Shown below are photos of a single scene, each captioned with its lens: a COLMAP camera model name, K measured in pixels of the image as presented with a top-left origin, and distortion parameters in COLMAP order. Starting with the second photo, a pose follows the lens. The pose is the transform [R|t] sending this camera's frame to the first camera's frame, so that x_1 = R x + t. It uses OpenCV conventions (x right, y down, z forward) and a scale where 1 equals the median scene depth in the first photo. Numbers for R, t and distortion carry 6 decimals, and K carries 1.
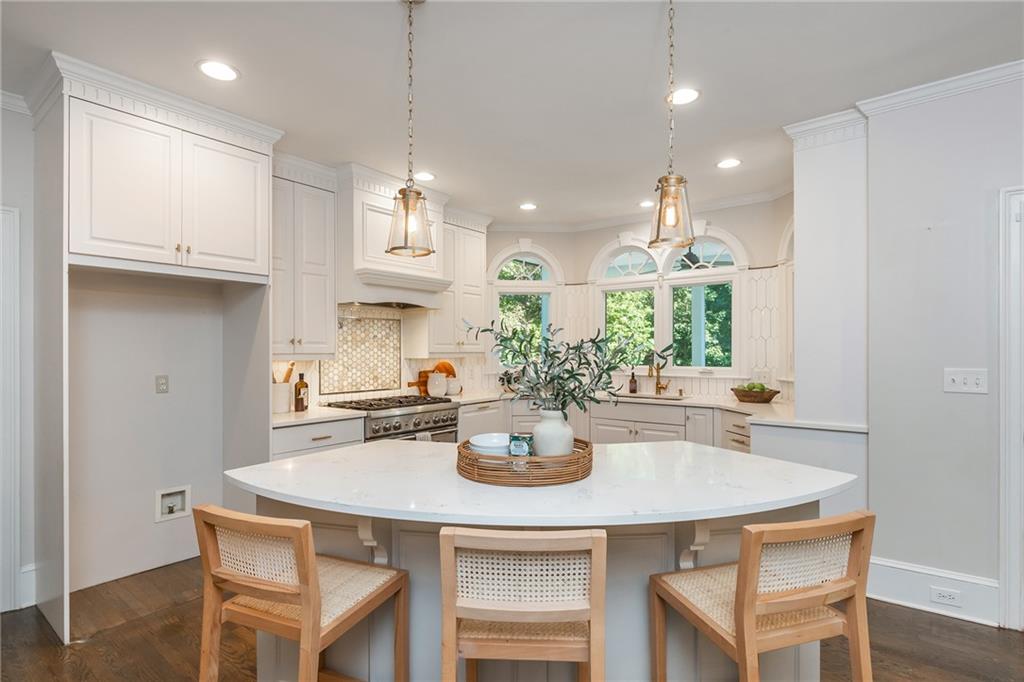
lens RADIAL K [[500.7, 0, 516.4], [0, 500.7, 353.6], [0, 0, 1]] dist [0.009777, -0.005881]
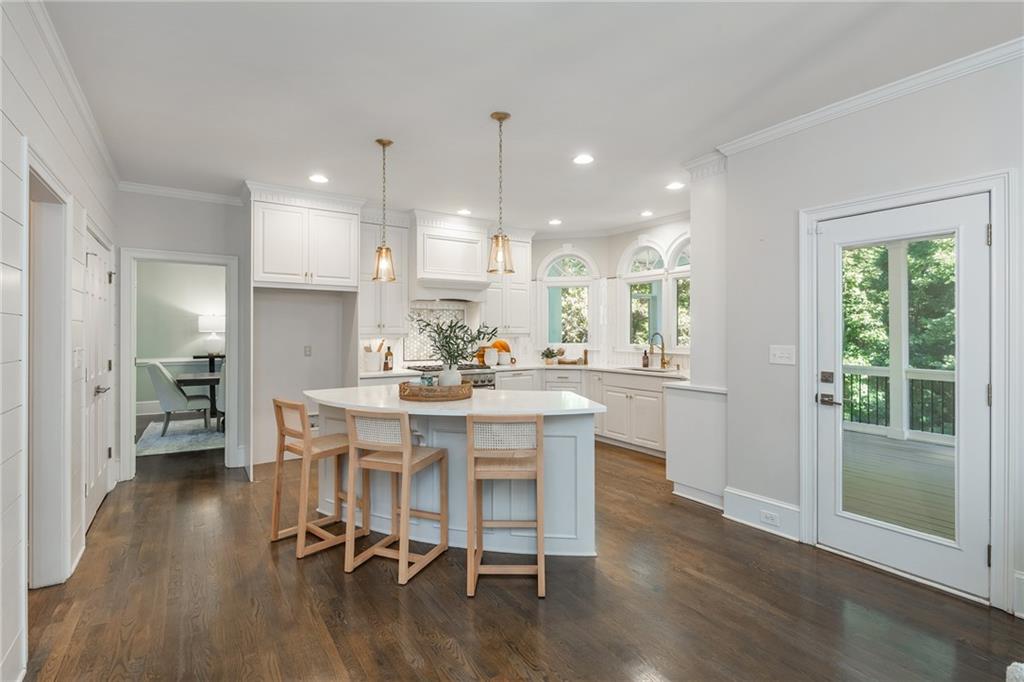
lens RADIAL K [[500.7, 0, 530.5], [0, 500.7, 336.5], [0, 0, 1]] dist [0.009777, -0.005881]
pose [[0.950505, 0.005910, -0.310652, 0.390242], [-0.005472, 0.999982, 0.002281, 0.002894], [0.310660, -0.000468, 0.950521, -0.275584]]
